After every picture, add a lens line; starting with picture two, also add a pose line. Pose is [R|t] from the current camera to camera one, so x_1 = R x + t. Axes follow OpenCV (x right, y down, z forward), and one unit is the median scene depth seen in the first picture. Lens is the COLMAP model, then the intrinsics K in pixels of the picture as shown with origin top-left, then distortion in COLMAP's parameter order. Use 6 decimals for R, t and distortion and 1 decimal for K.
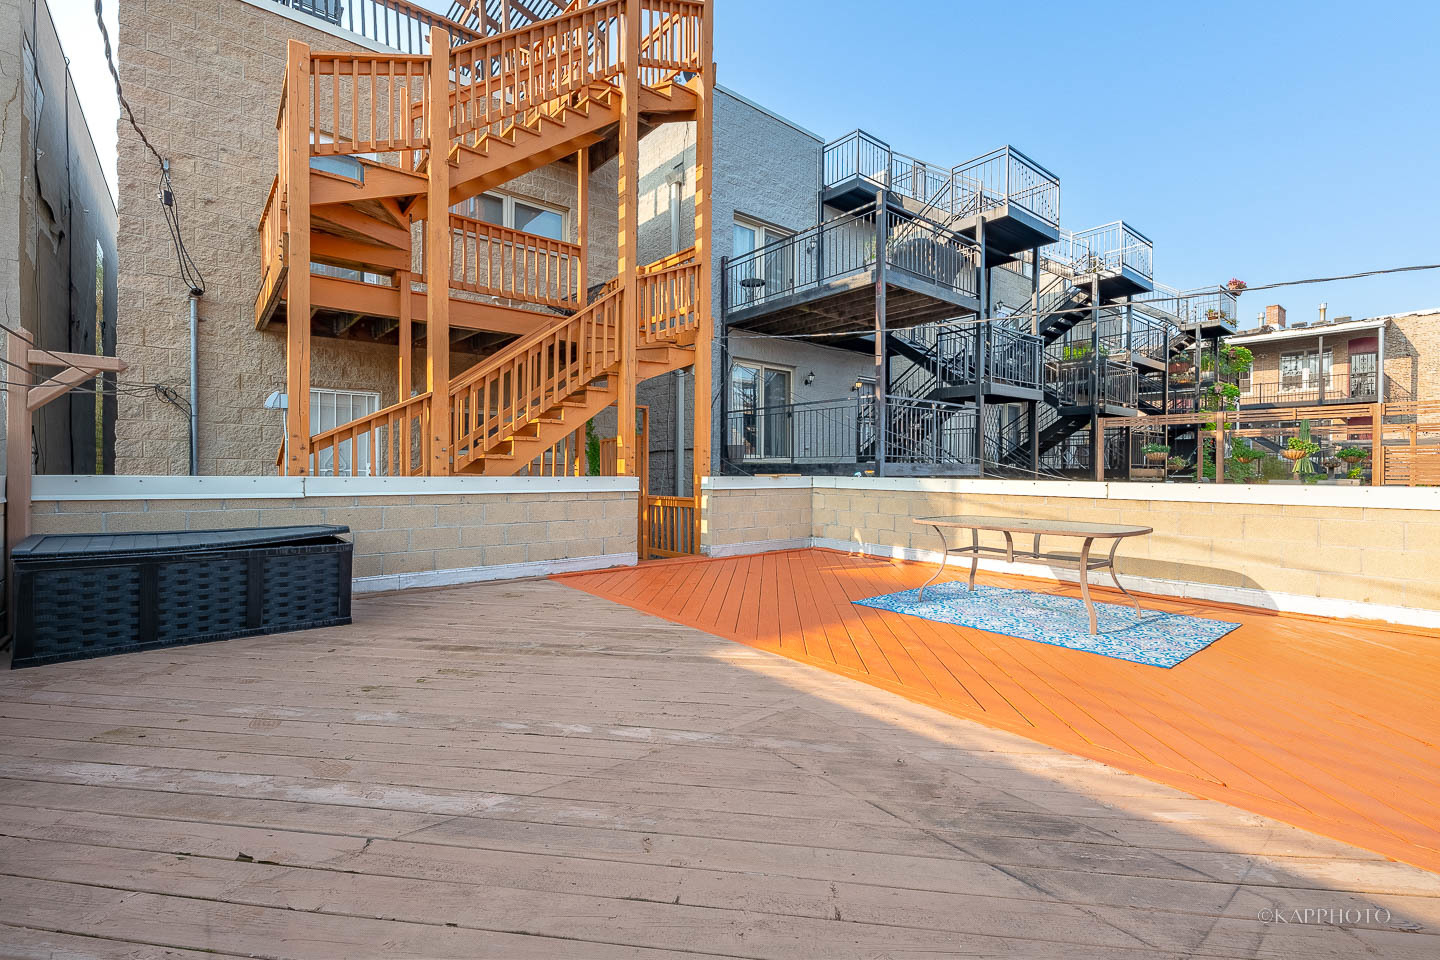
lens RADIAL K [[644.6, 0, 708.6], [0, 644.6, 467.7], [0, 0, 1]] dist [0.001650, -0.000412]
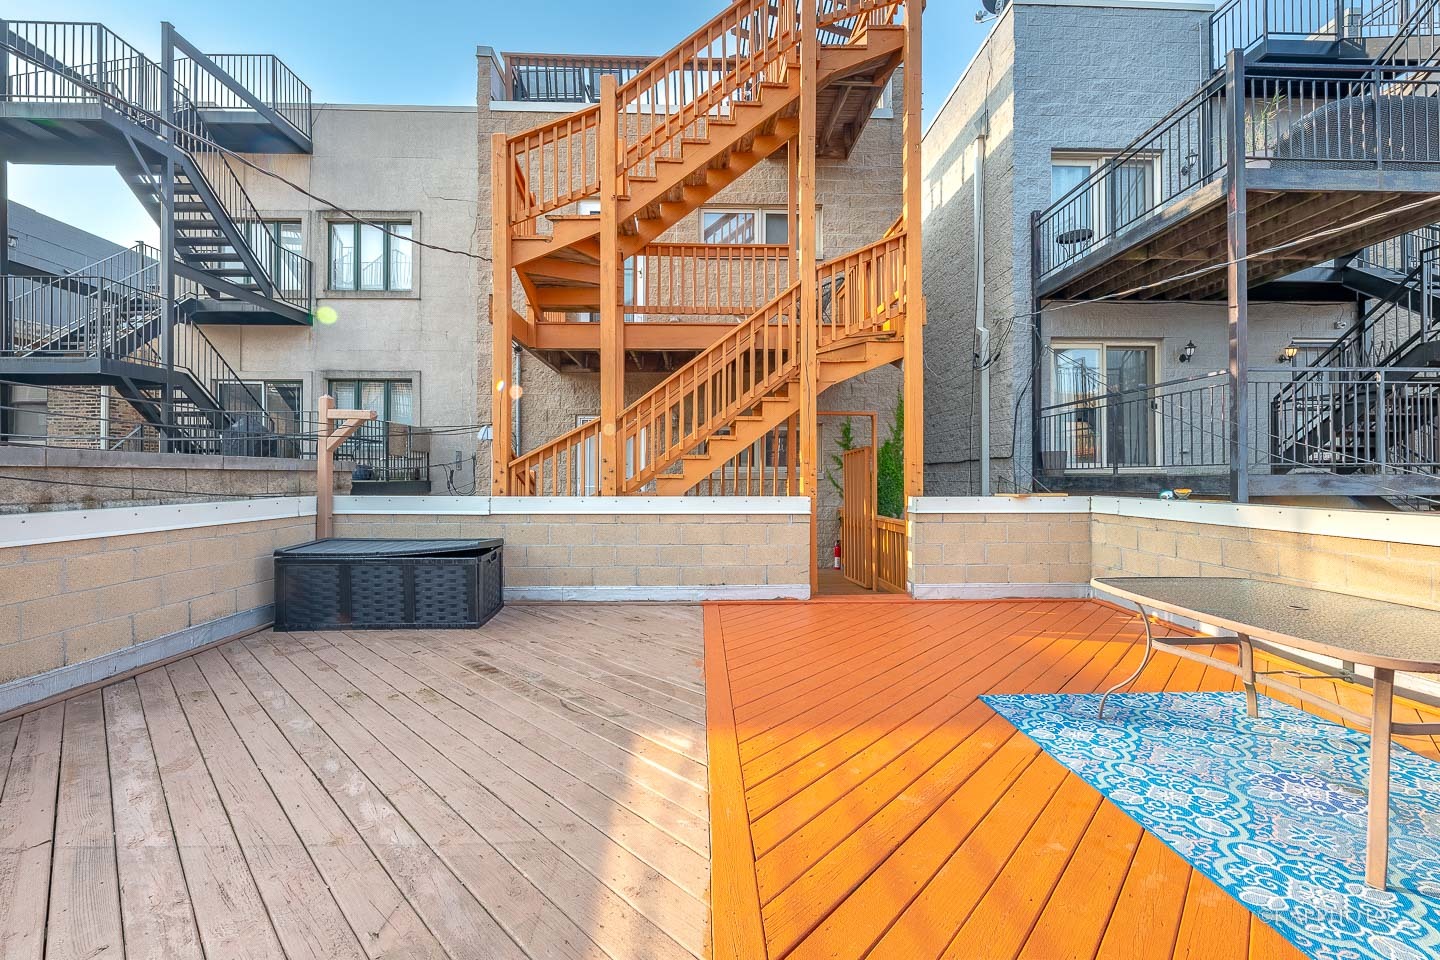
lens RADIAL K [[644.6, 0, 708.6], [0, 644.6, 467.7], [0, 0, 1]] dist [0.001650, -0.000412]
pose [[0.790919, -0.016578, -0.611696, 0.312149], [0.010108, 0.999851, -0.014028, -0.014690], [0.611837, 0.004912, 0.790969, 0.231892]]
